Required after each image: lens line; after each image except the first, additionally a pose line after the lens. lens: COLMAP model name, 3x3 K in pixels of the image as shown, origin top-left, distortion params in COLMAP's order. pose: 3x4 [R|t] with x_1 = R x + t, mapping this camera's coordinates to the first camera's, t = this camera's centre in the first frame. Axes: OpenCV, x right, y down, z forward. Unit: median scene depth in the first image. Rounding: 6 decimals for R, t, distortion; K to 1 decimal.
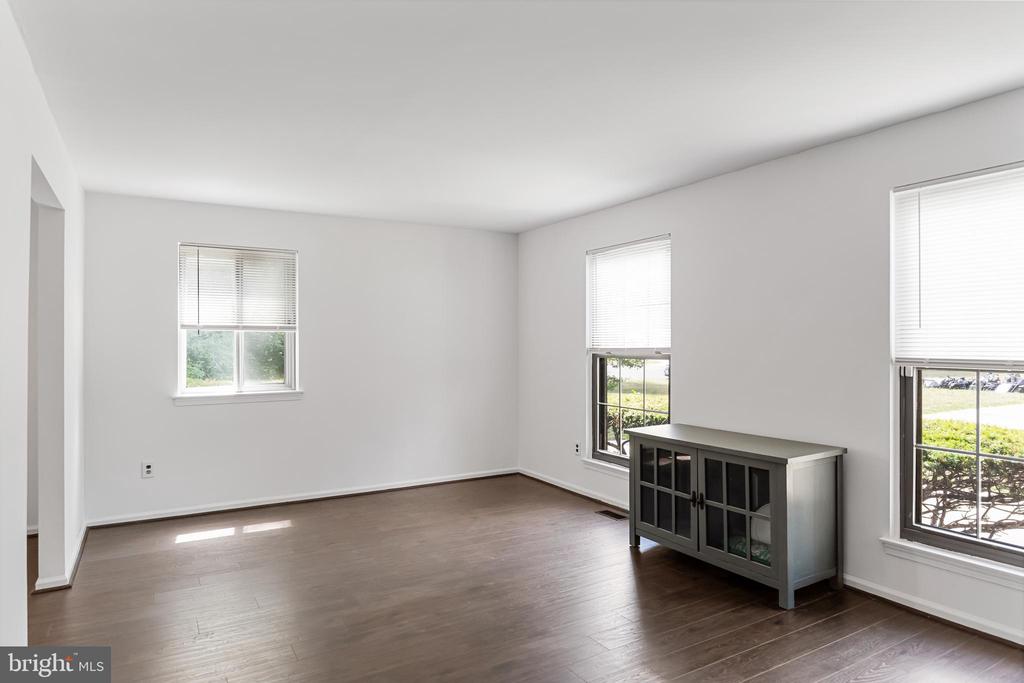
lens RADIAL K [[626.2, 0, 513.9], [0, 626.2, 338.7], [0, 0, 1]] dist [-0.012364, 0.008143]
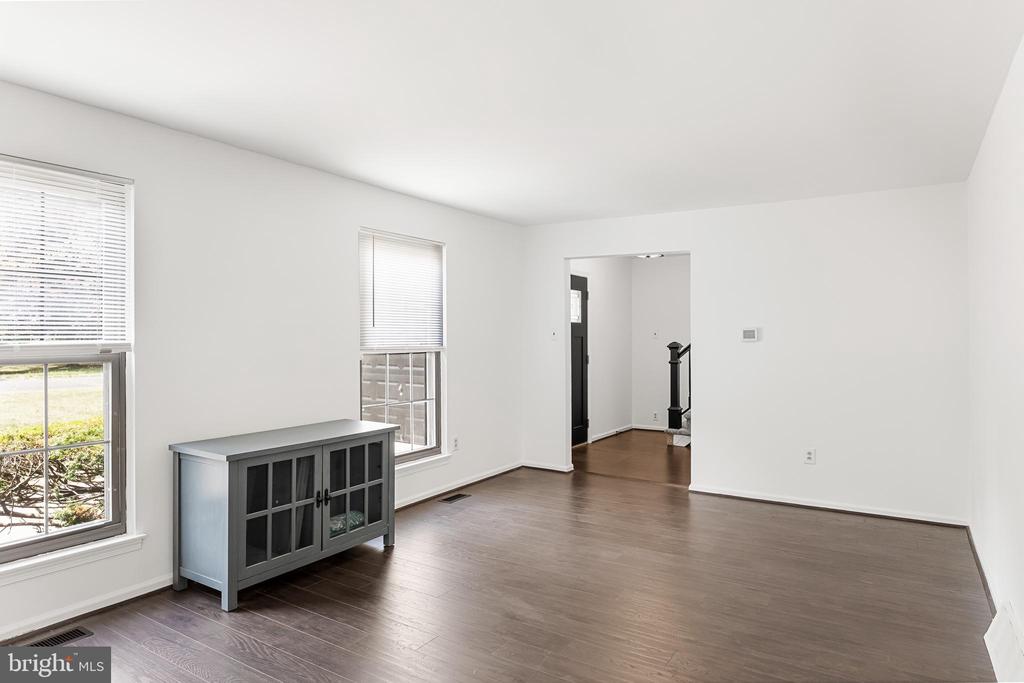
lens RADIAL K [[626.2, 0, 512.7], [0, 626.2, 337.3], [0, 0, 1]] dist [-0.012364, 0.008143]
pose [[-0.446114, -0.002512, 0.894973, -0.623100], [-0.005463, 0.999985, 0.000083, 0.008903], [-0.894960, -0.004852, -0.446121, 1.050234]]
